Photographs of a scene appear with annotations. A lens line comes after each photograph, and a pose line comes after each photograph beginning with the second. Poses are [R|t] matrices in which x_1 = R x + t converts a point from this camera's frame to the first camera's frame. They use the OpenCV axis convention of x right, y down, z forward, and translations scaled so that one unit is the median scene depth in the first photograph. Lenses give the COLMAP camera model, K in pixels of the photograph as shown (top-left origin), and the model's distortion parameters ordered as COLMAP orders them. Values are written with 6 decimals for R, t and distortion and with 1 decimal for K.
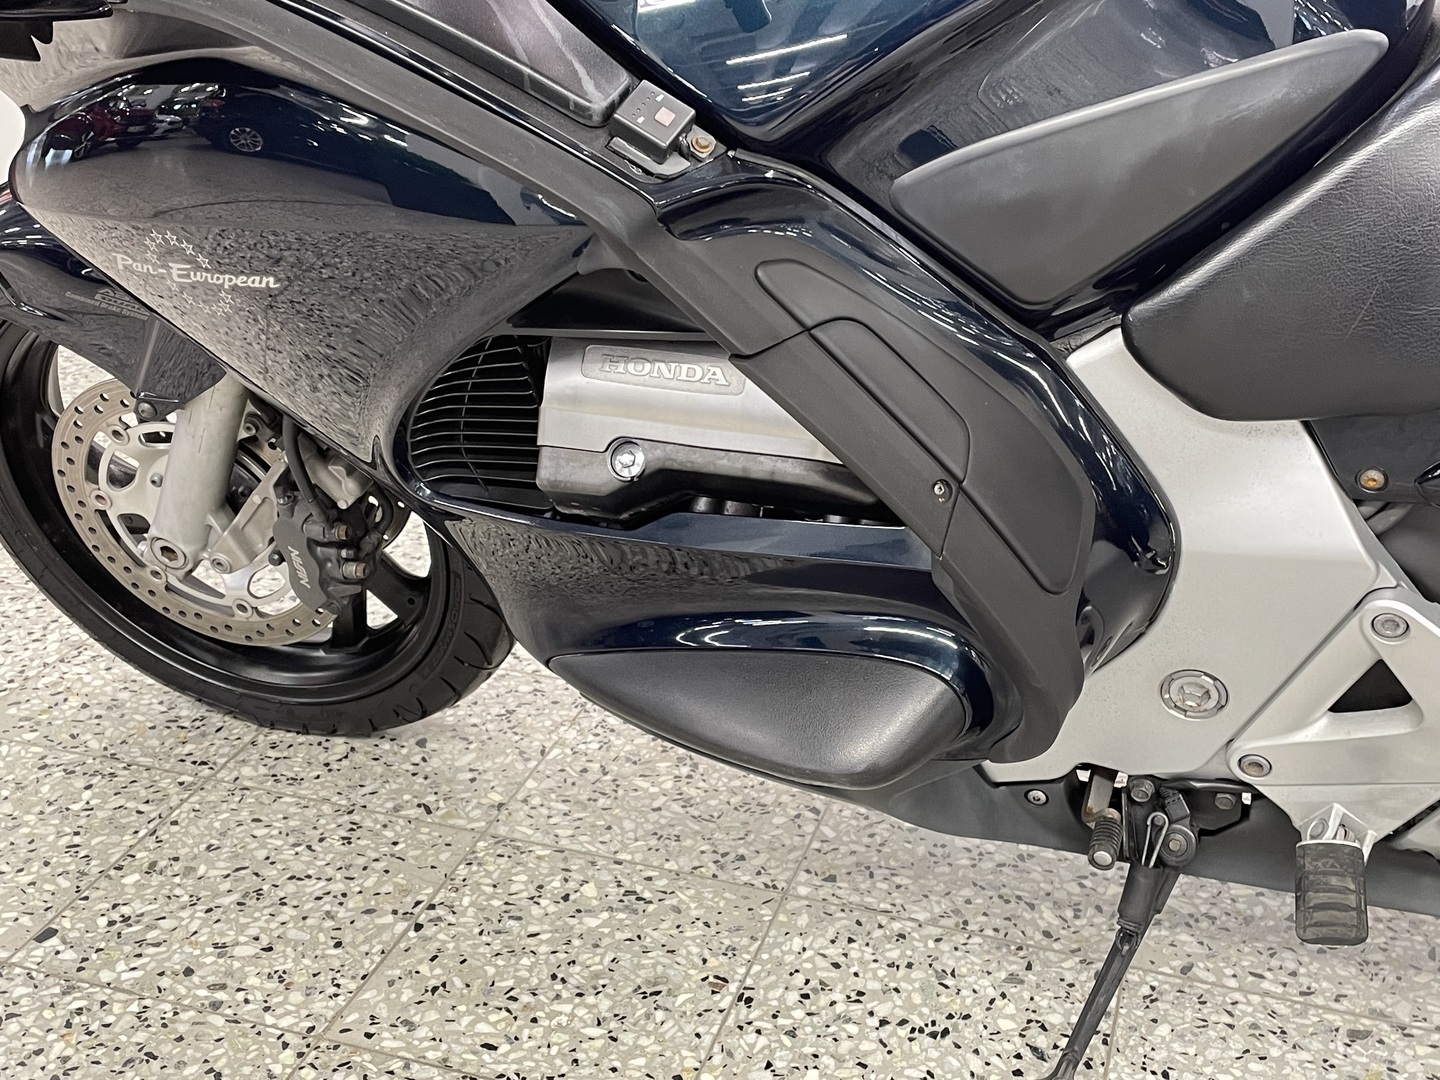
lens RADIAL K [[1734.8, 0, 708.6], [0, 1734.8, 510.8], [0, 0, 1]] dist [0.101162, -0.133918]
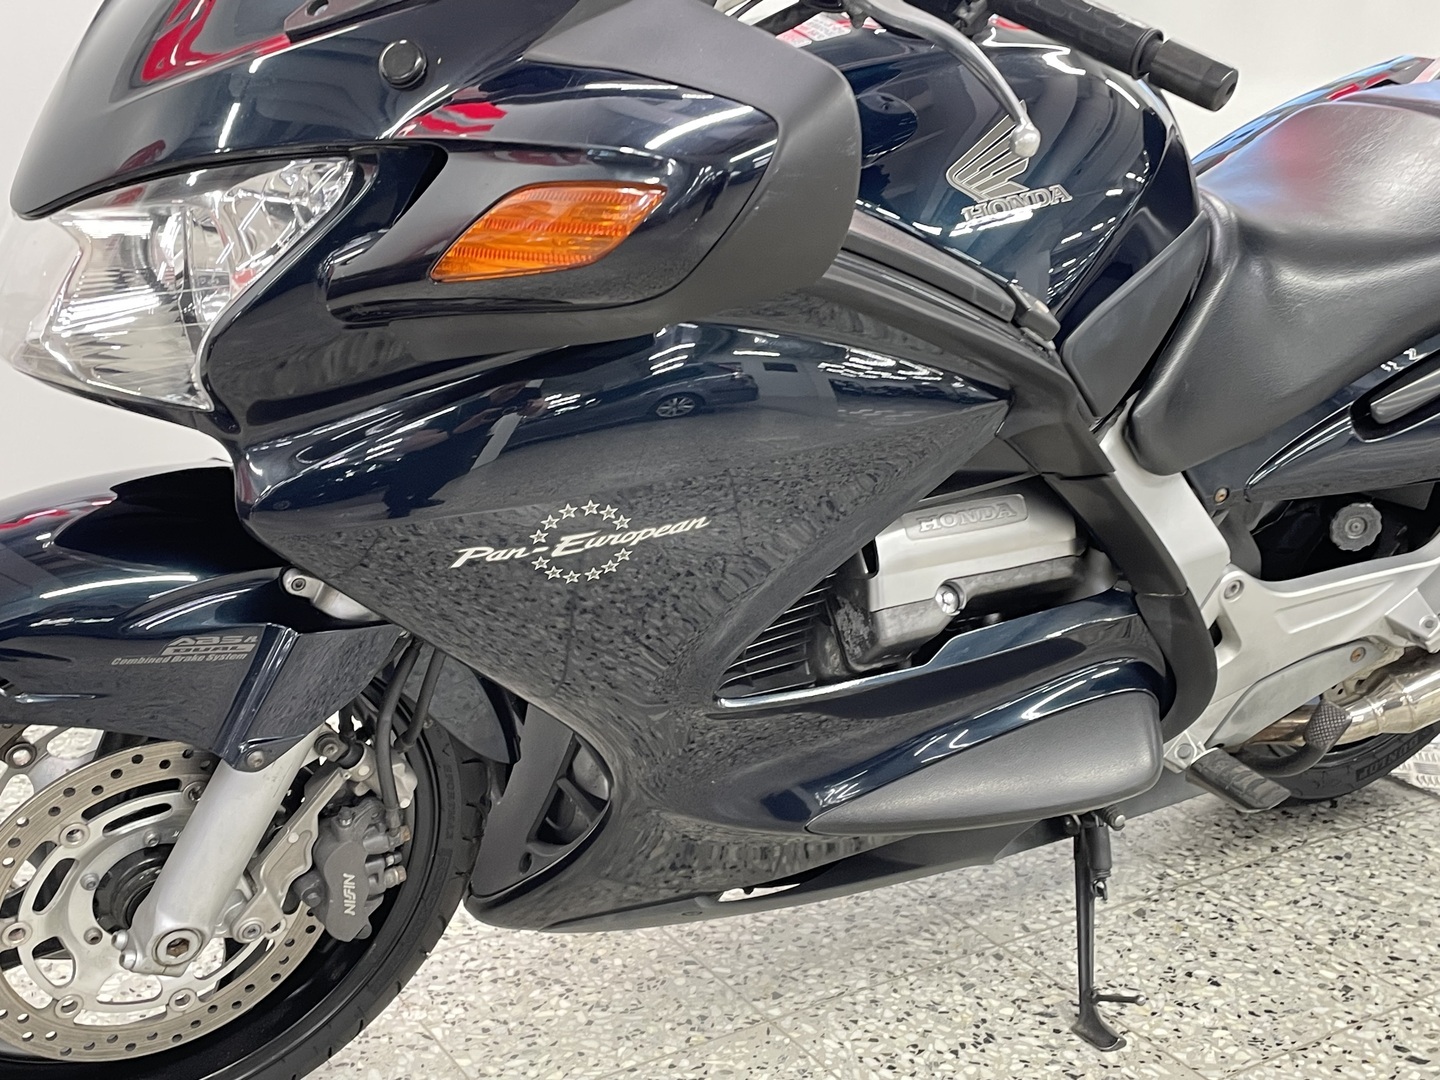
lens RADIAL K [[1734.8, 0, 708.6], [0, 1734.8, 510.8], [0, 0, 1]] dist [0.101162, -0.133918]
pose [[0.655220, -0.198960, 0.728767, -0.821617], [0.304089, 0.952550, -0.013345, -0.099168], [-0.691532, 0.230354, 0.684632, 0.223461]]
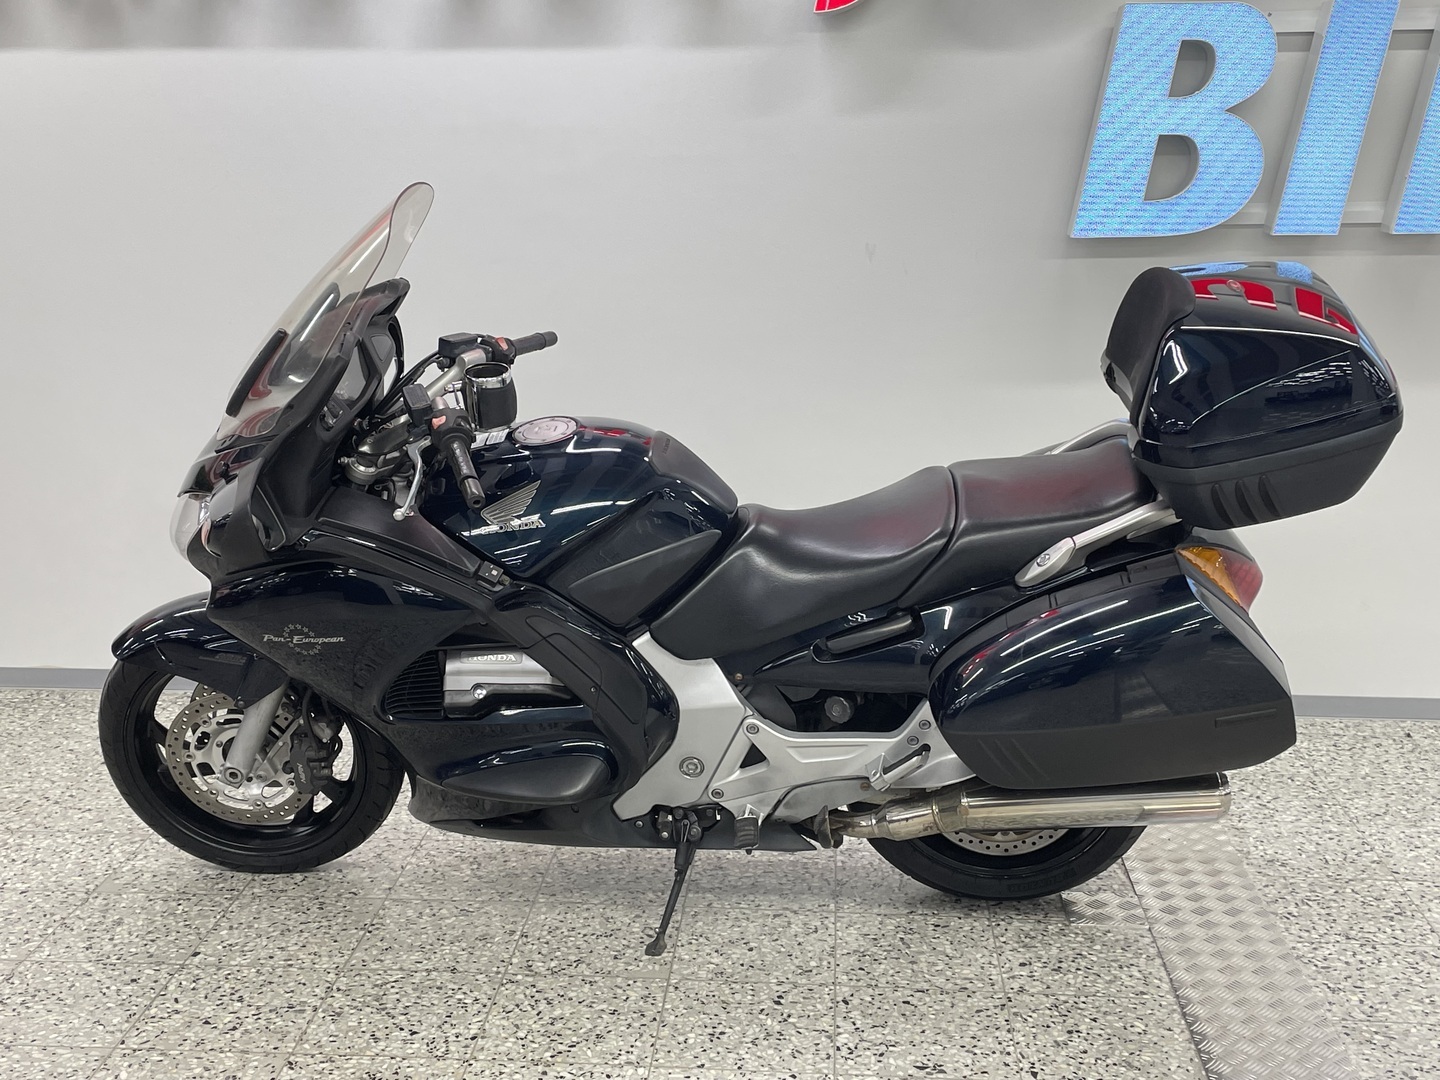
lens RADIAL K [[1734.8, 0, 708.6], [0, 1734.8, 510.8], [0, 0, 1]] dist [0.101162, -0.133918]
pose [[0.969966, -0.060179, 0.235678, -0.263120], [0.106708, 0.975975, -0.189963, 0.203497], [-0.218584, 0.209406, 0.953085, -1.422994]]
